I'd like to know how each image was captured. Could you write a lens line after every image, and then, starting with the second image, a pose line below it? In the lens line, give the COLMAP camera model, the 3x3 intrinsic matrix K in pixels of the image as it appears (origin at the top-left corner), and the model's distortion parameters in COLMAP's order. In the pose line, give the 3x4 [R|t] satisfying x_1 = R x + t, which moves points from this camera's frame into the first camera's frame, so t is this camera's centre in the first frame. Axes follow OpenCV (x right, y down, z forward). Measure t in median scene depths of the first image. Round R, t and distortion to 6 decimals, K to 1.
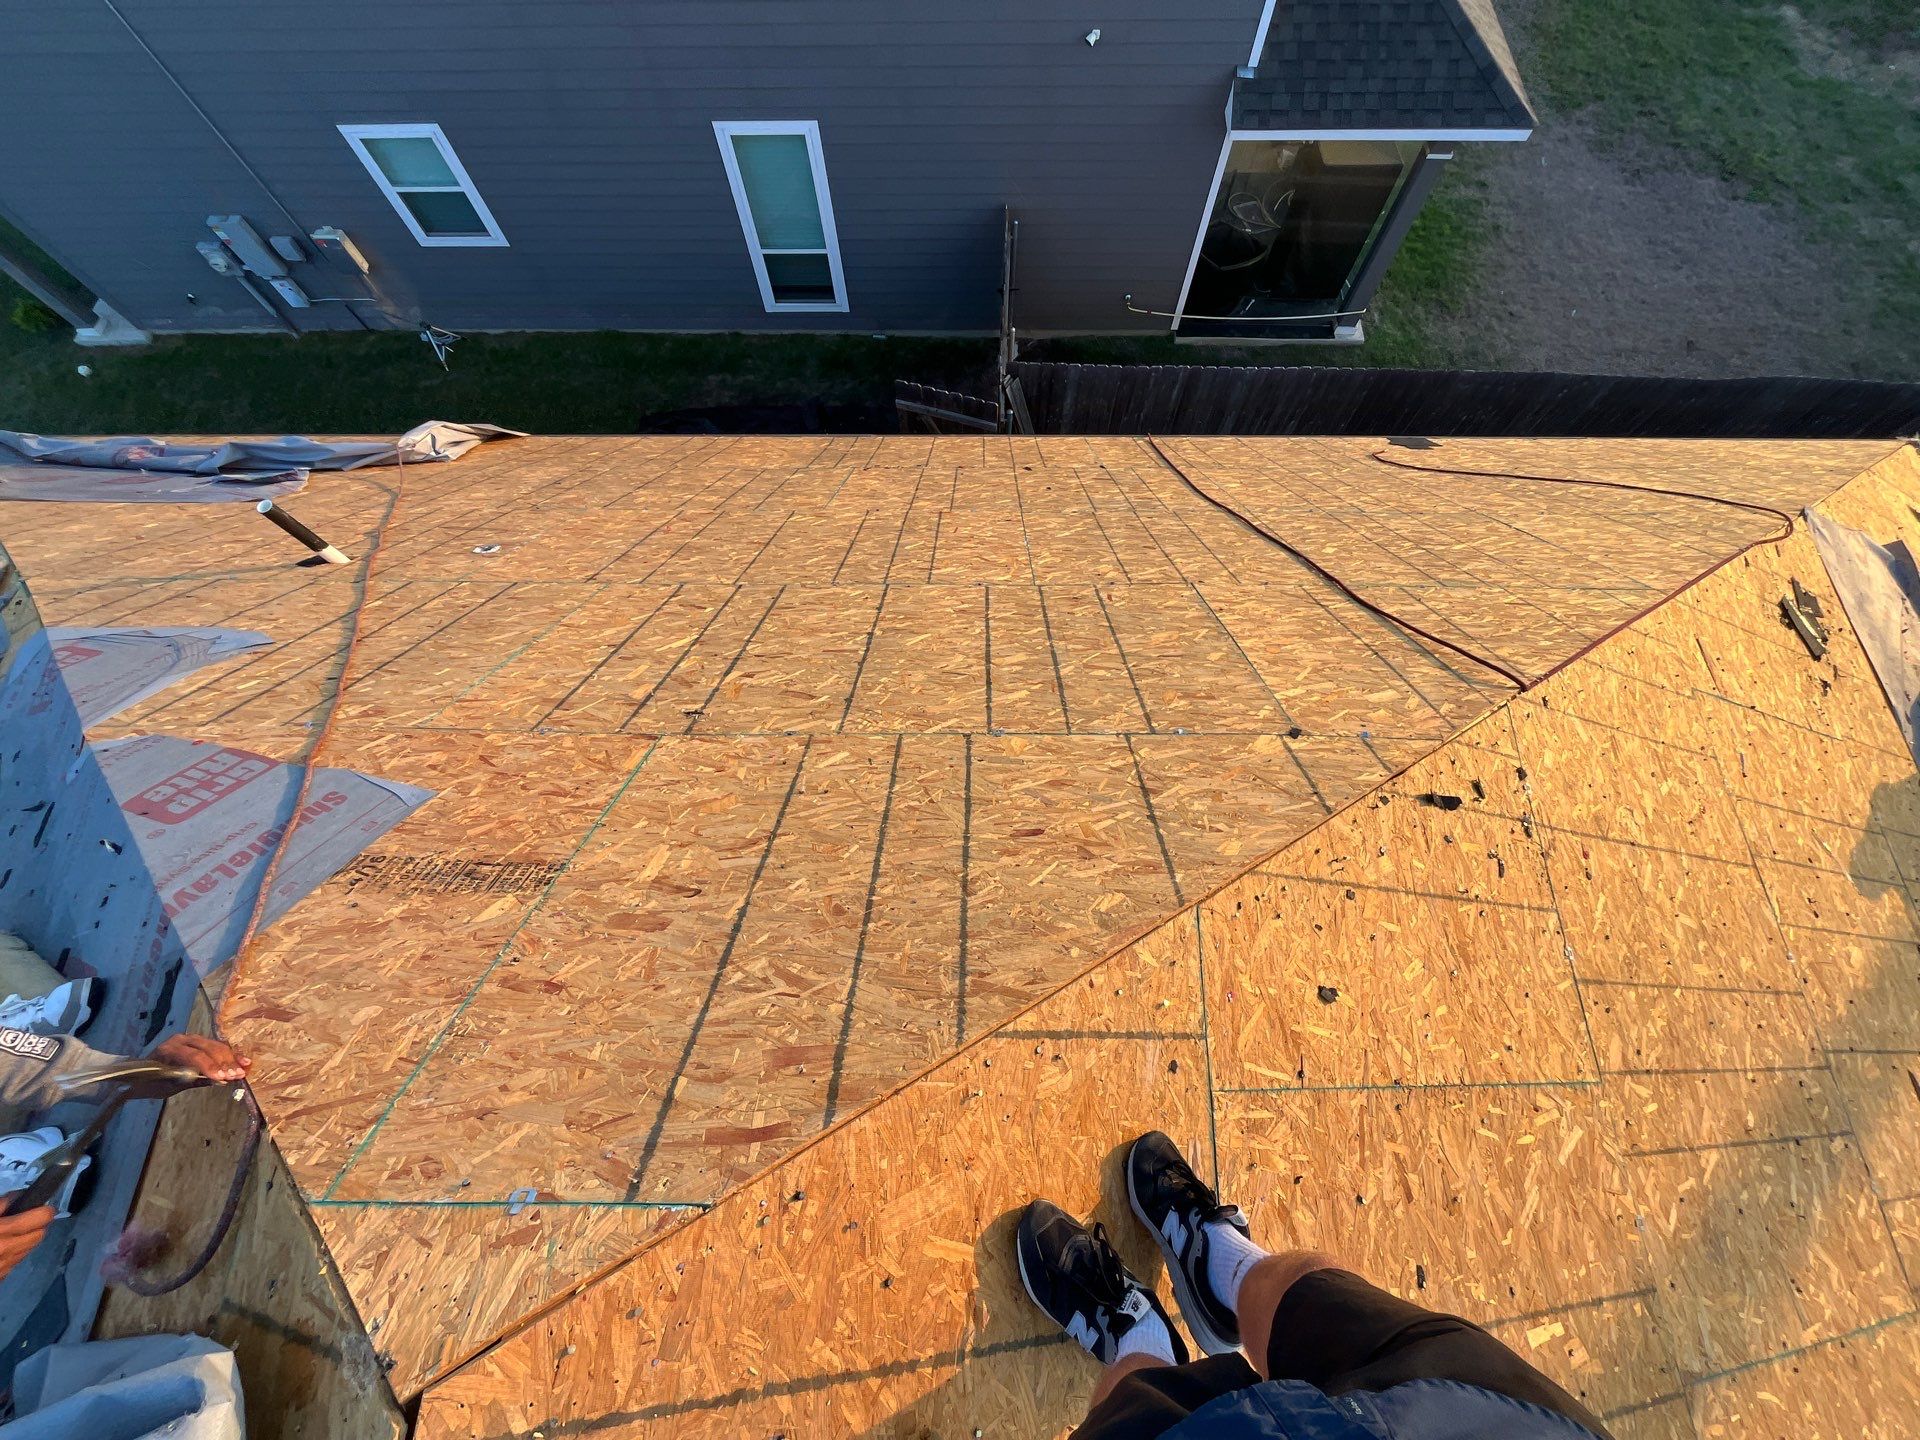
lens RADIAL K [[798.4, 0, 965.8], [0, 798.4, 723.4], [0, 0, 1]] dist [-0.002504, -0.000621]
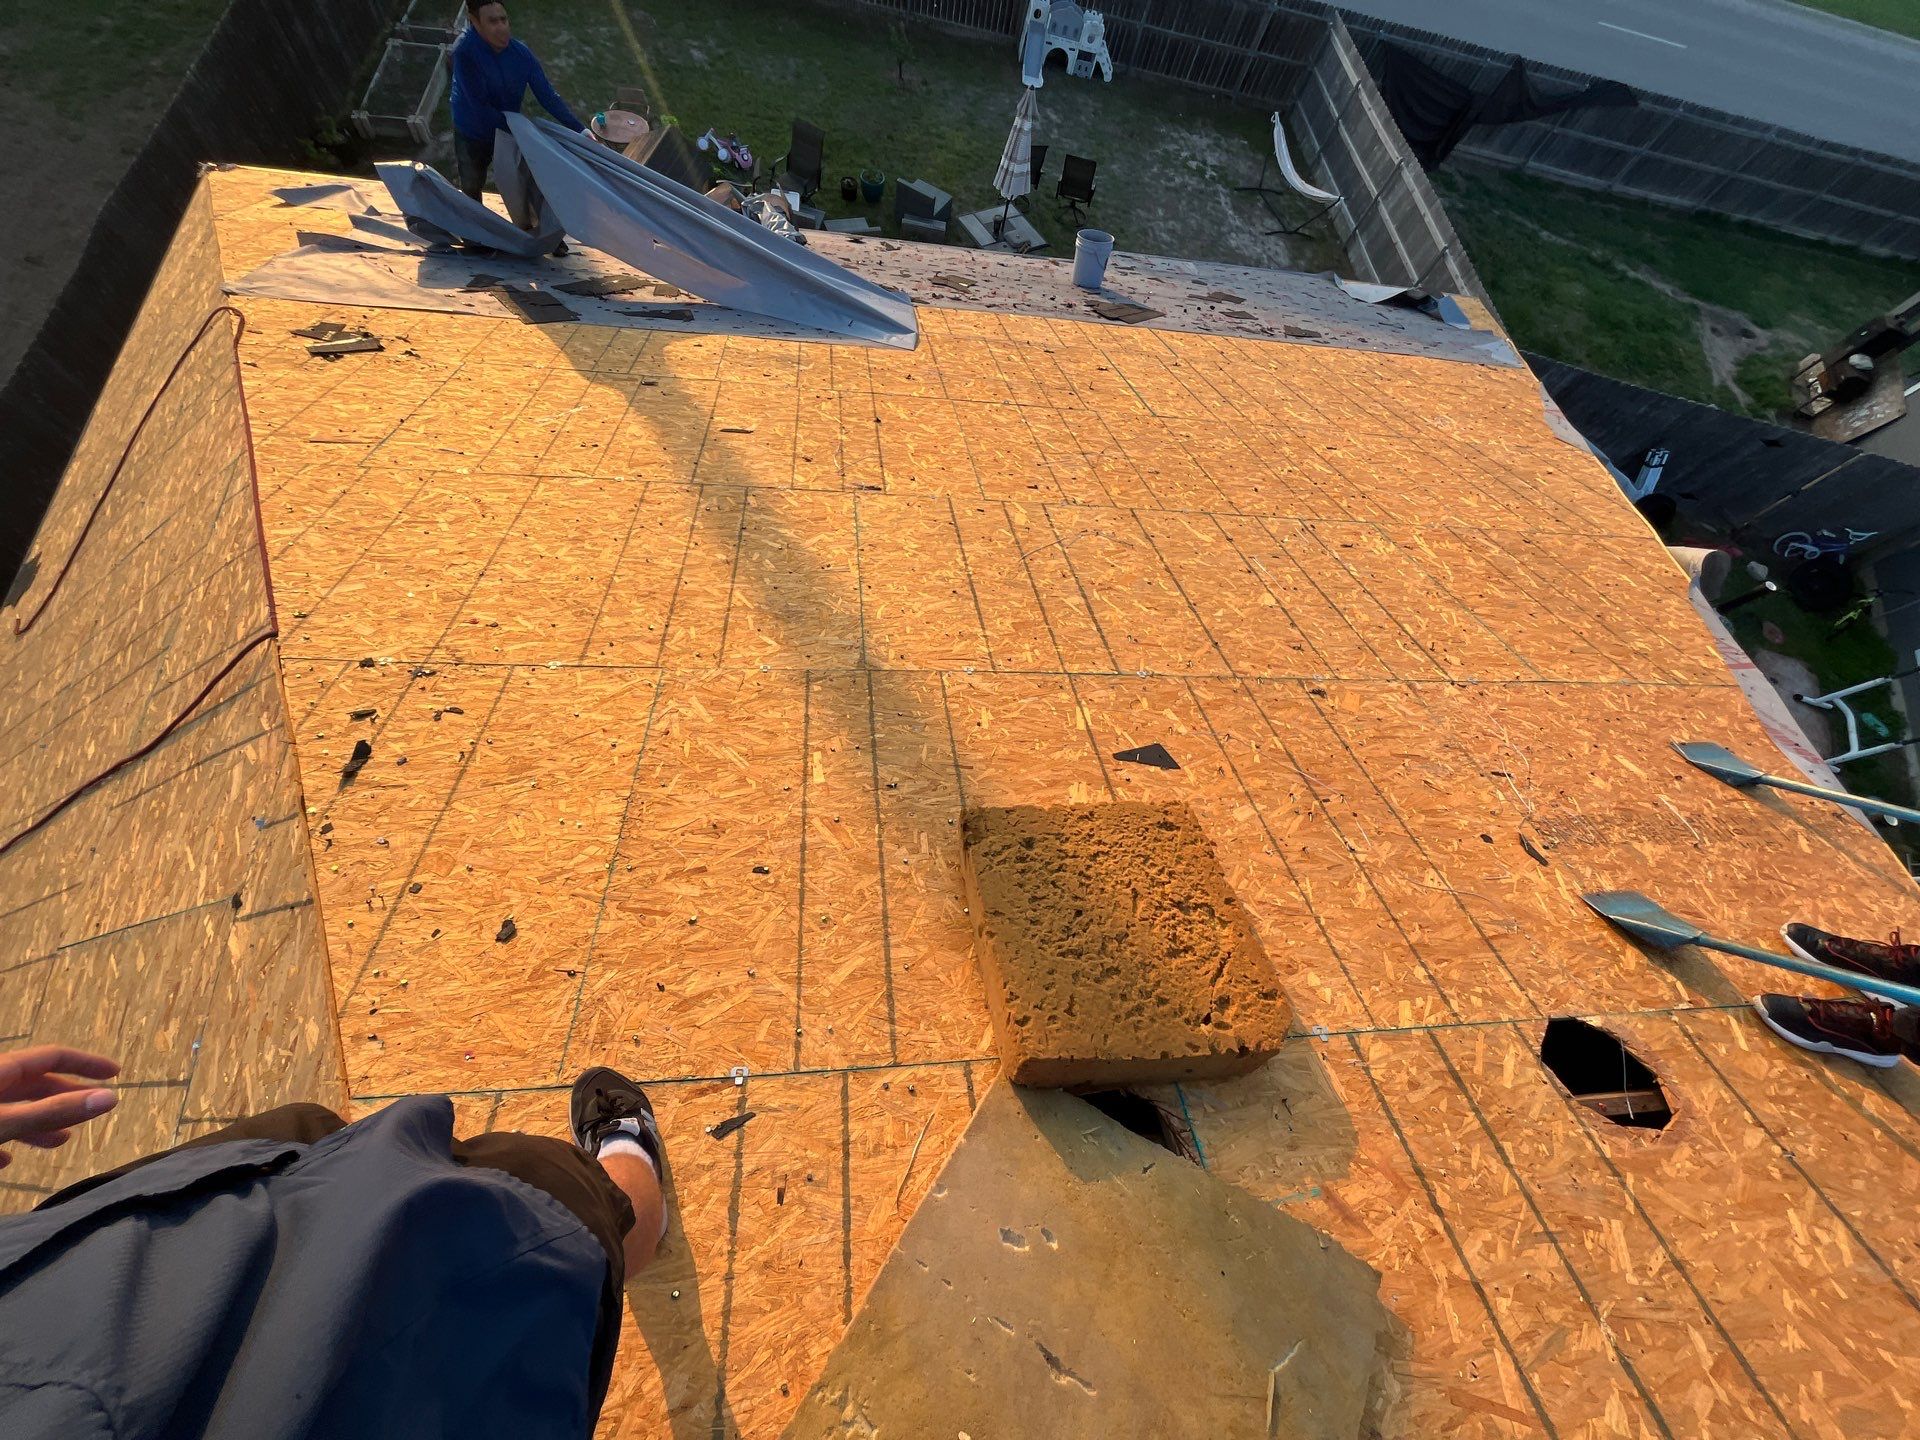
lens RADIAL K [[798.4, 0, 957.2], [0, 798.4, 720.7], [0, 0, 1]] dist [-0.002504, -0.000621]
pose [[-0.082266, -0.915725, 0.393295, 0.178520], [0.849152, 0.142176, 0.508653, 0.191294], [-0.521703, 0.375812, 0.765893, -0.118105]]
